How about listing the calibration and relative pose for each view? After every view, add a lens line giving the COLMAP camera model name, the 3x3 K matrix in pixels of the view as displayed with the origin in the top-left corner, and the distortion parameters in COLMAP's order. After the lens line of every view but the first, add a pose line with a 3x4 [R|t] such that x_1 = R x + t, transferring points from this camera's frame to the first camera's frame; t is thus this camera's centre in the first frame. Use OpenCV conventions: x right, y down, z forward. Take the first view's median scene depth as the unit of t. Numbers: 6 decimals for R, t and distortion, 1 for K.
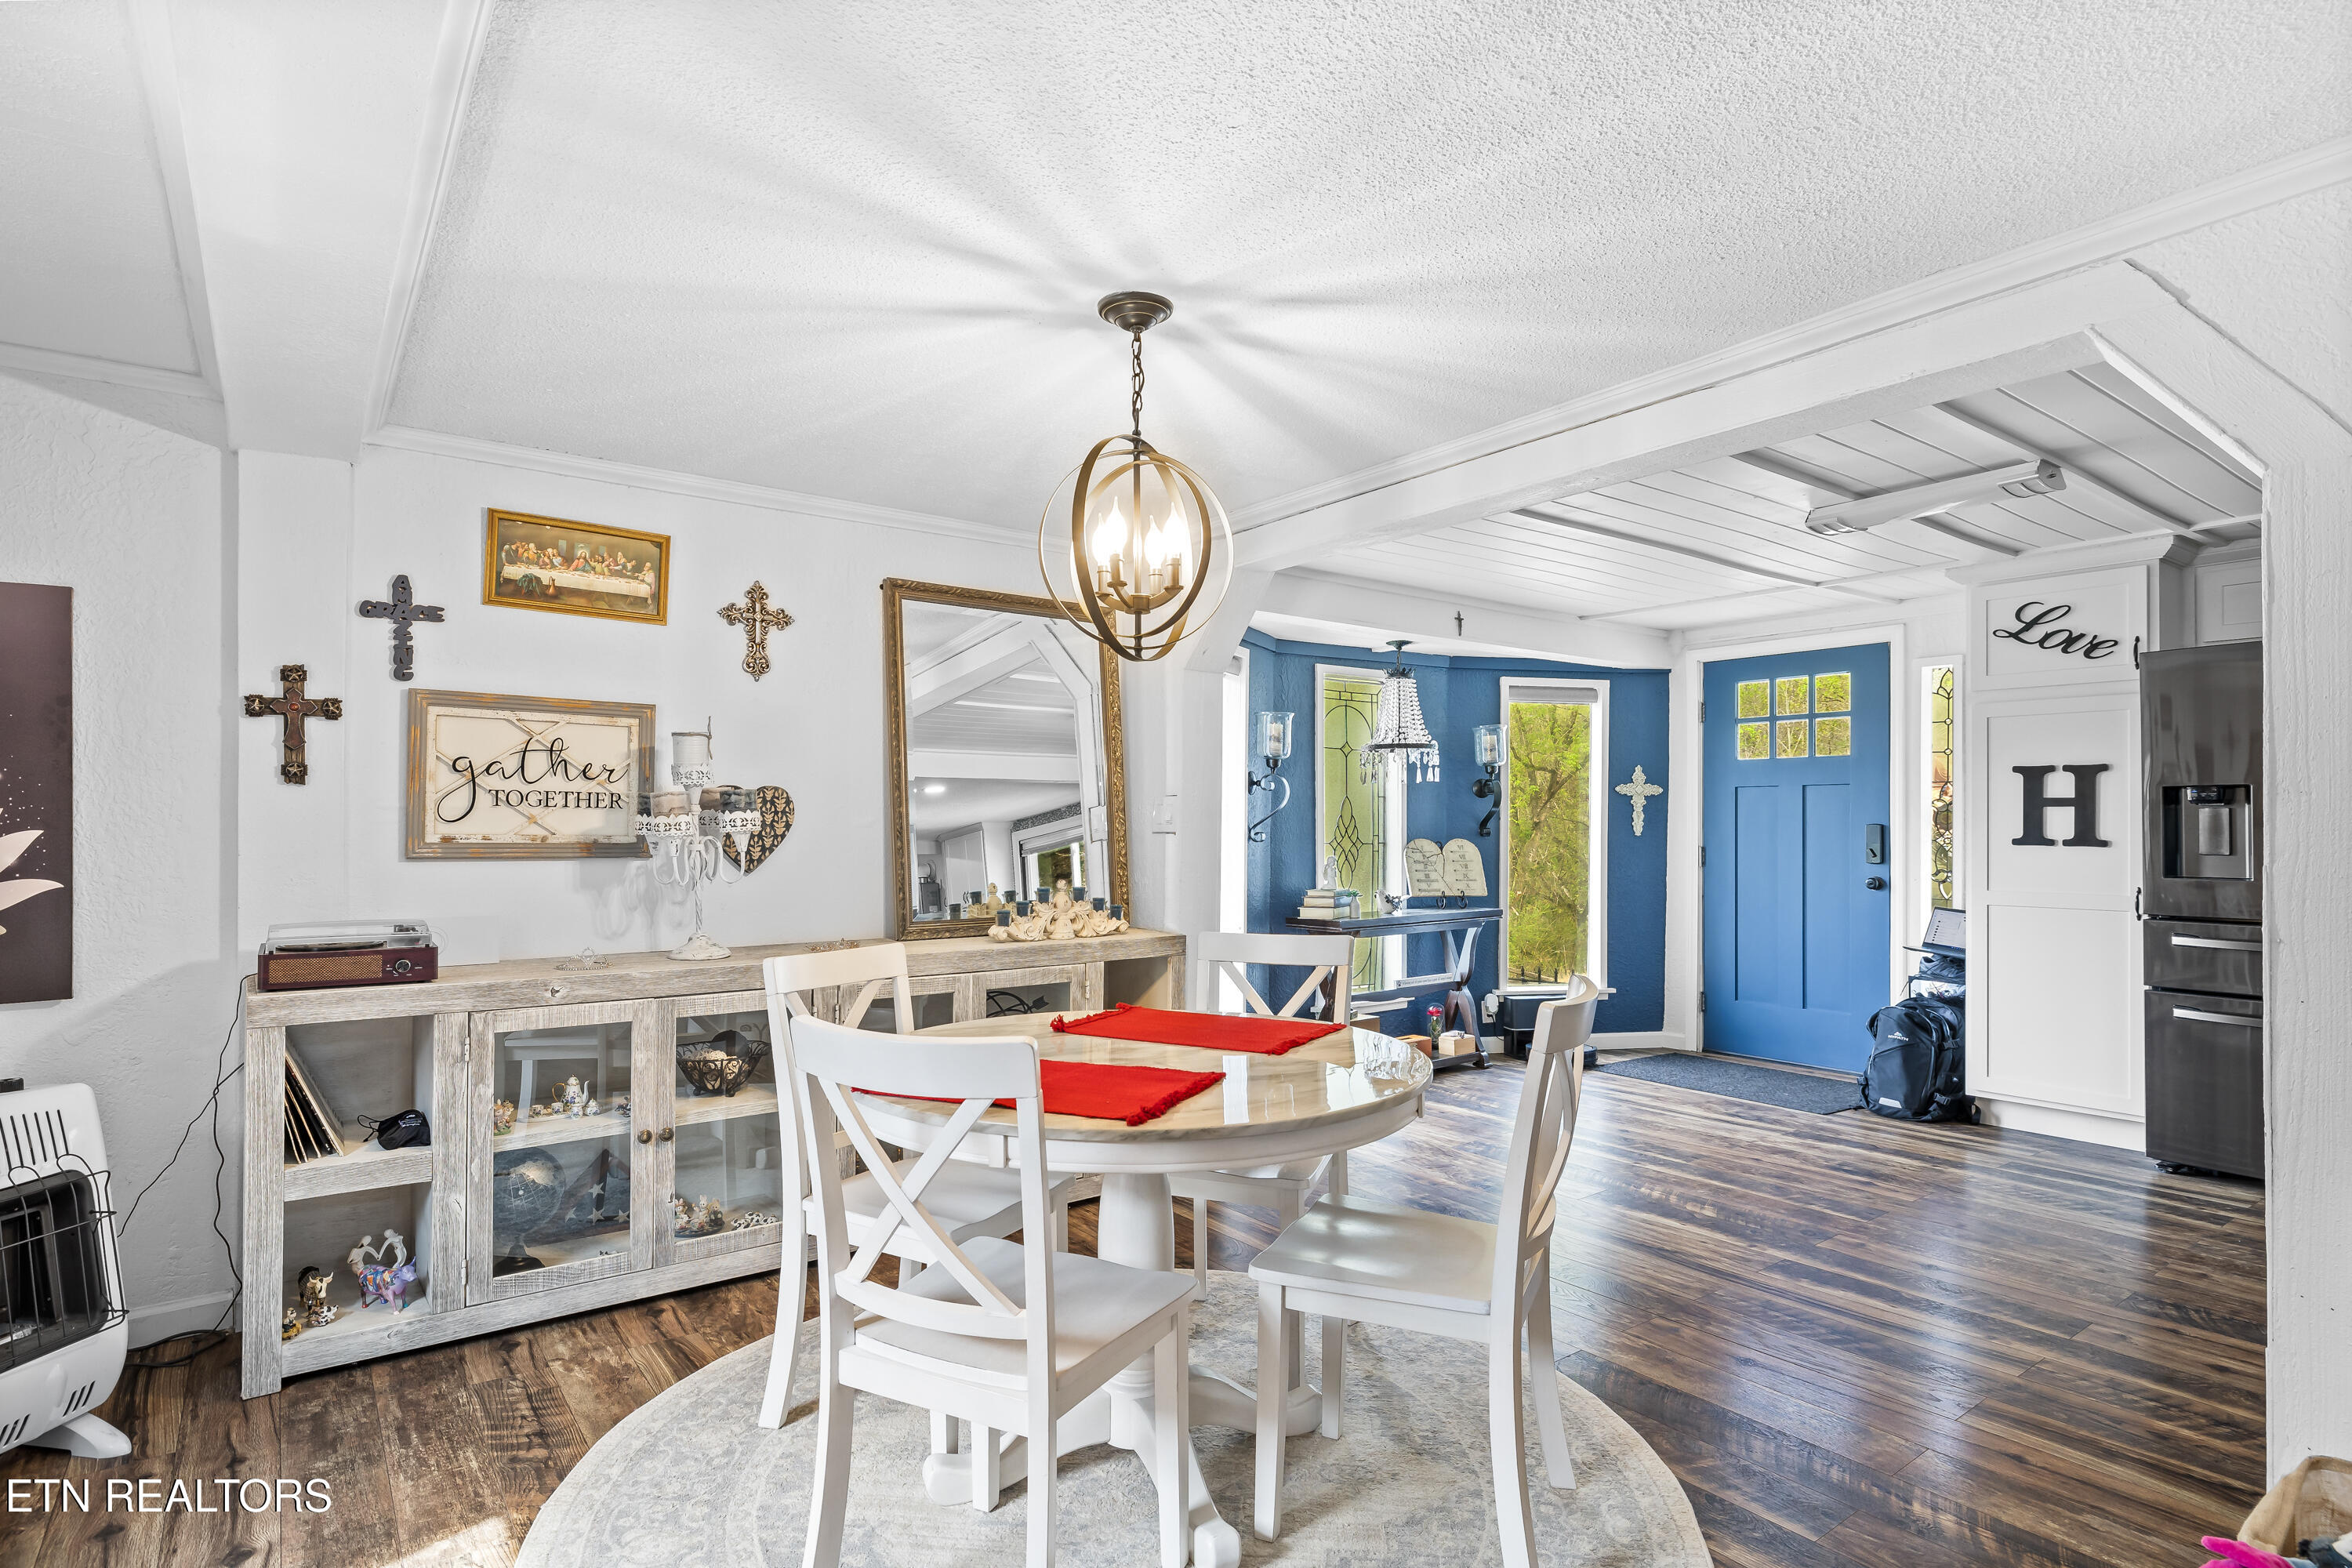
lens RADIAL K [[1186.4, 0, 1179.2], [0, 1186.4, 797.5], [0, 0, 1]] dist [-0.002079, -0.001063]
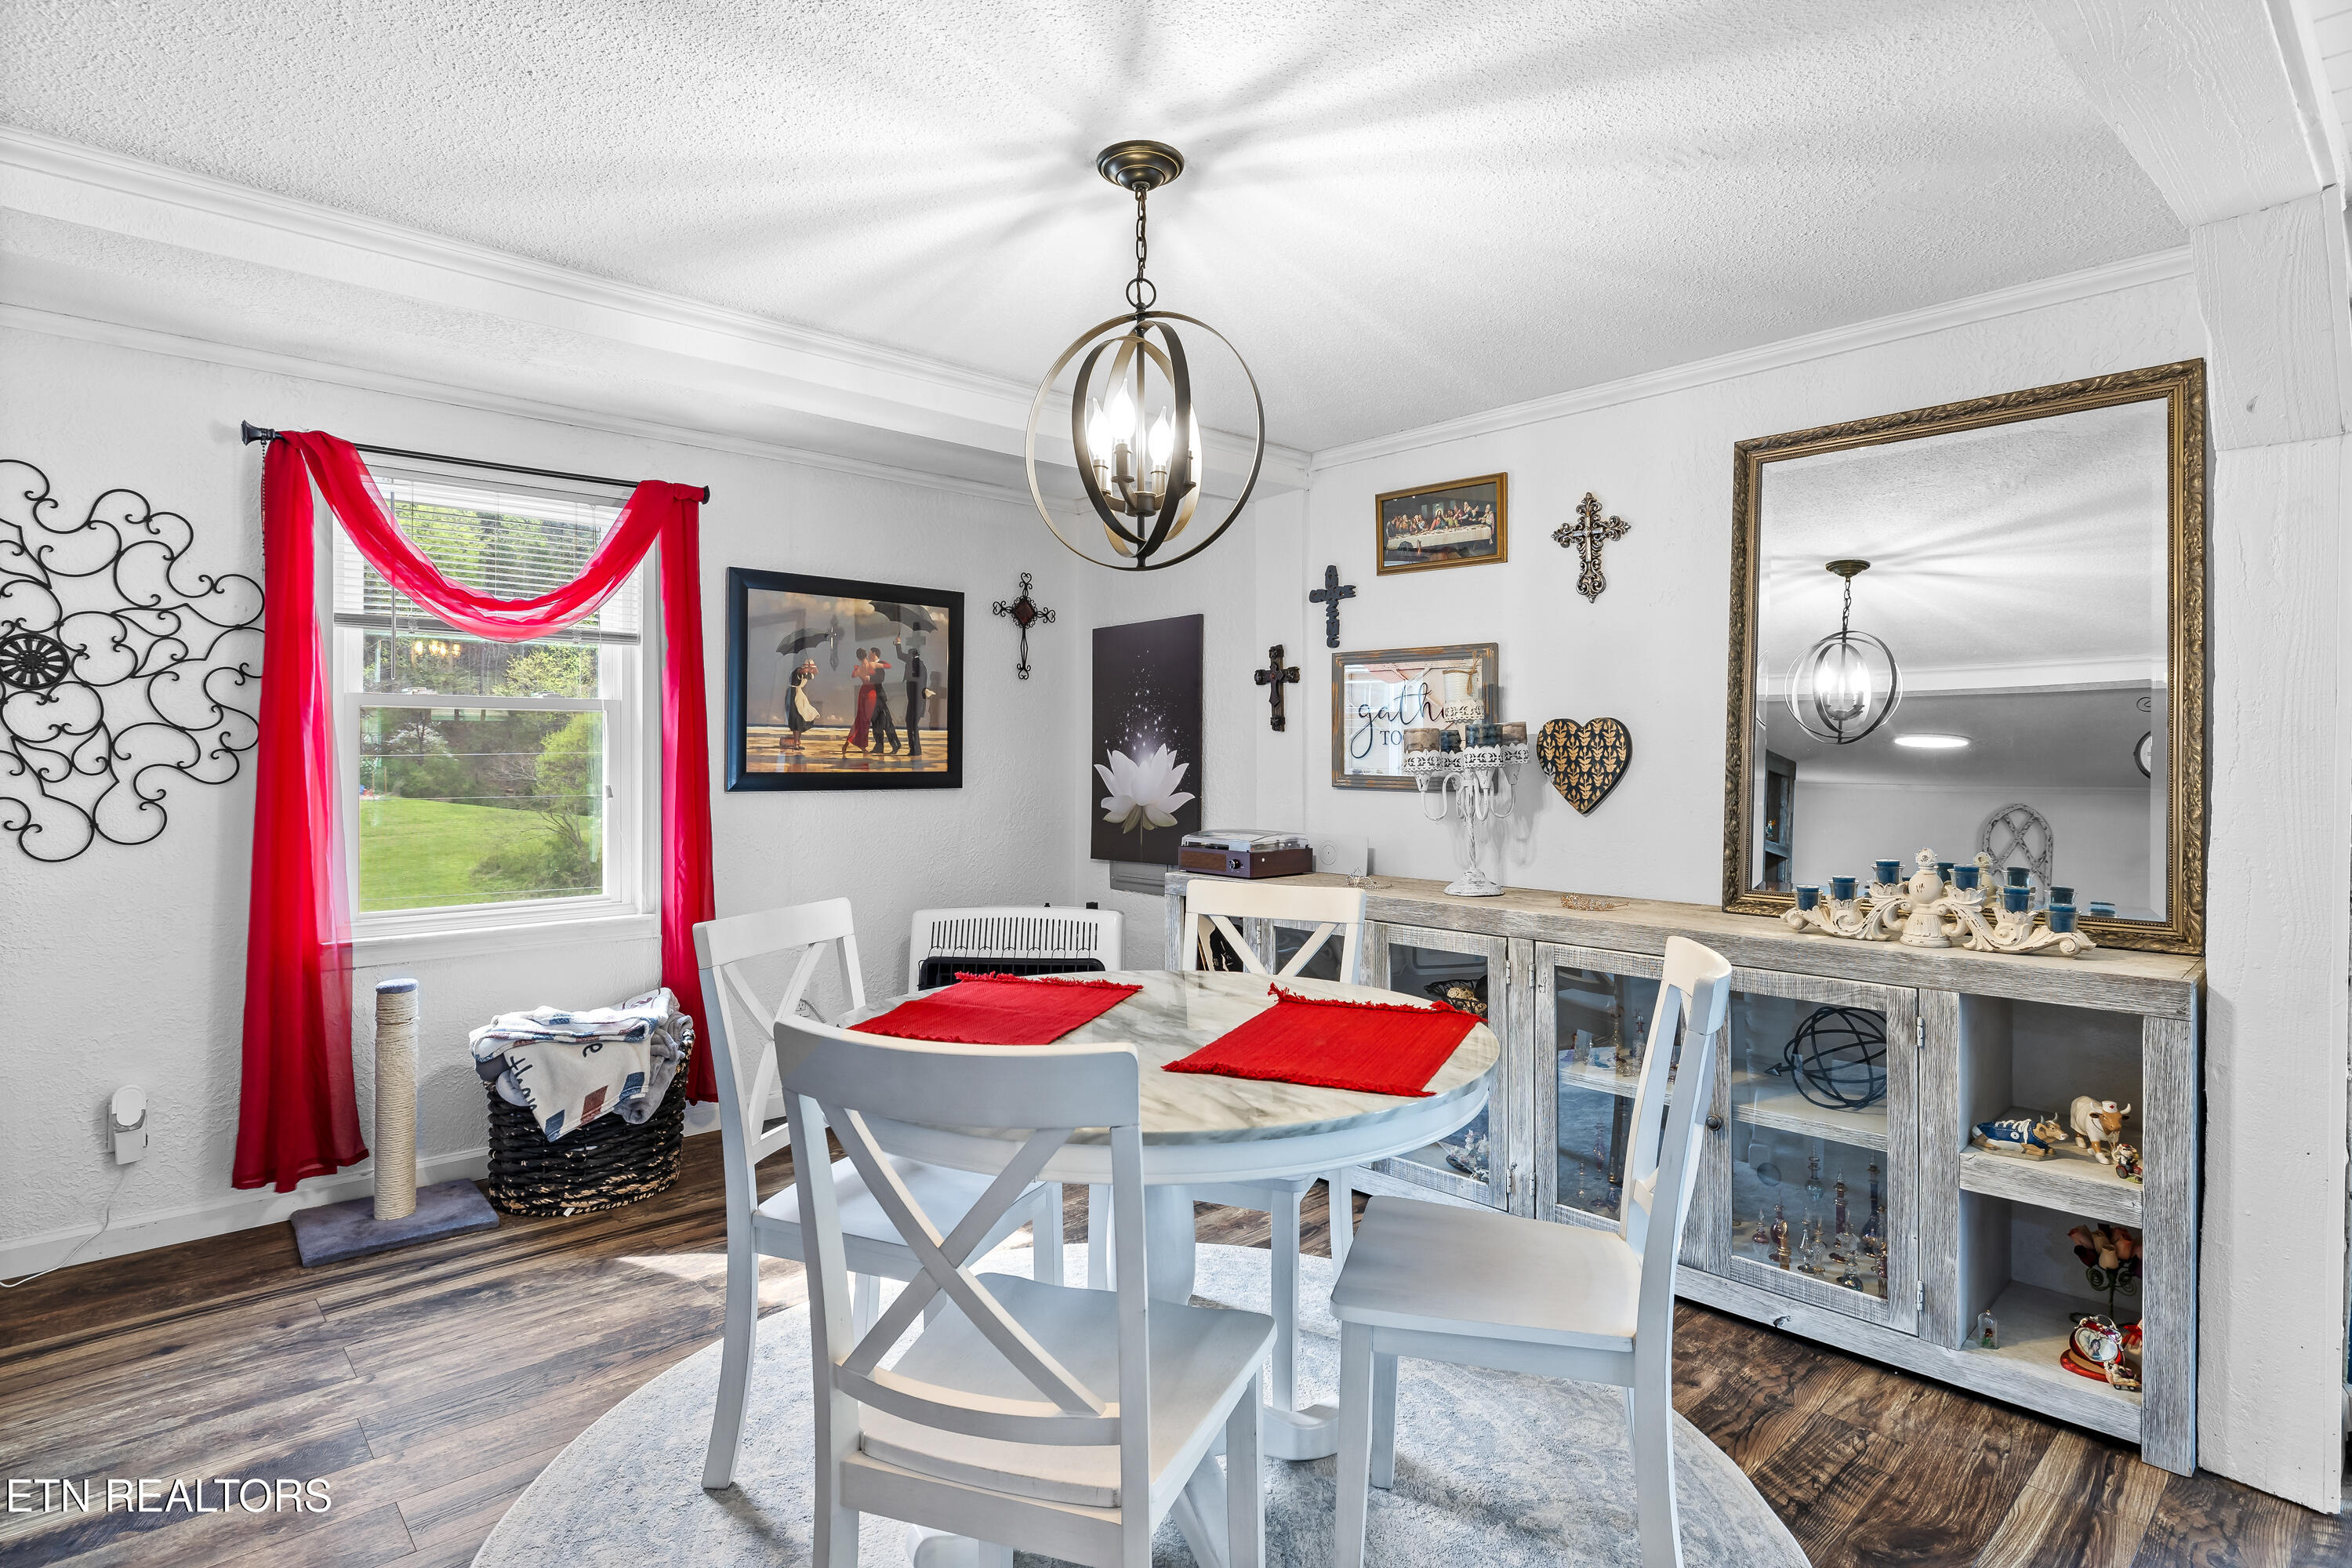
lens RADIAL K [[1218.8, 0, 1180.0], [0, 1218.8, 749.4], [0, 0, 1]] dist [0.001948, 0.000341]
pose [[0.098948, -0.007424, -0.995065, 0.609871], [0.018852, 0.999807, -0.005585, 0.014941], [0.994914, -0.018206, 0.099069, 0.670184]]
